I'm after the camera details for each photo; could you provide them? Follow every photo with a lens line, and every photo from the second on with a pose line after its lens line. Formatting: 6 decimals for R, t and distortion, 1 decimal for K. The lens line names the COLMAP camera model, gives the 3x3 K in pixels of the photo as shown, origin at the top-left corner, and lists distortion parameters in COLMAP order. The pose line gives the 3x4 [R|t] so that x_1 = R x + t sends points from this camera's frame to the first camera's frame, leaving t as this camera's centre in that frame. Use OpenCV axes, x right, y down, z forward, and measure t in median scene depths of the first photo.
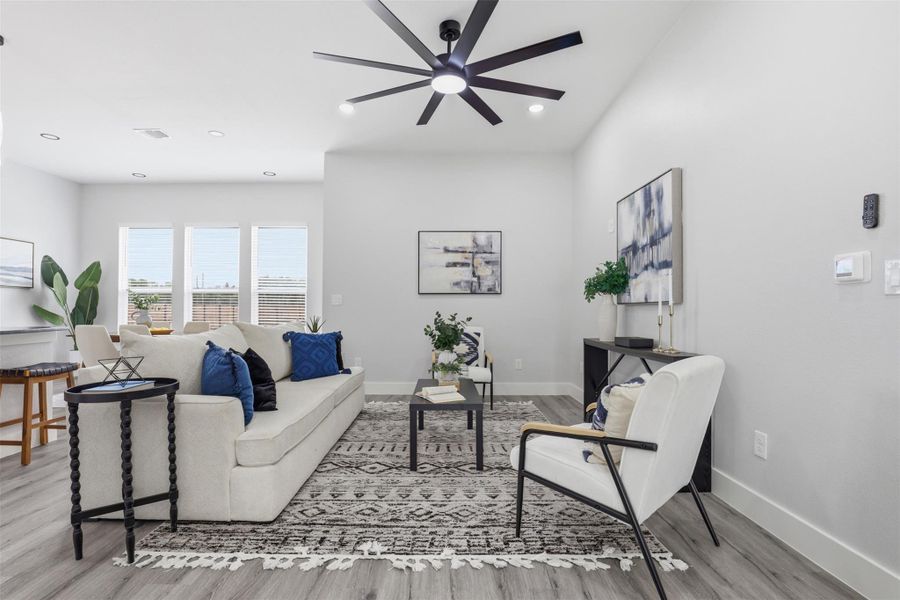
lens RADIAL K [[418.8, 0, 448.4], [0, 418.8, 308.1], [0, 0, 1]] dist [-0.023492, 0.000158]
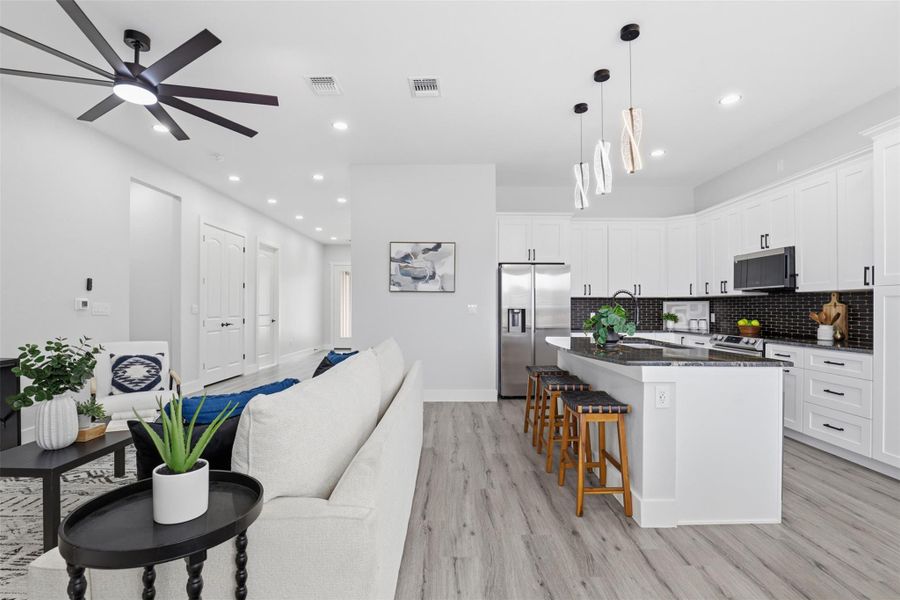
lens RADIAL K [[418.8, 0, 448.4], [0, 418.8, 308.1], [0, 0, 1]] dist [-0.023492, 0.000158]
pose [[-0.999355, -0.002924, 0.035802, -0.672524], [-0.002927, 0.999996, -0.000022, -0.041974], [-0.035802, -0.000127, -0.999359, 1.714302]]
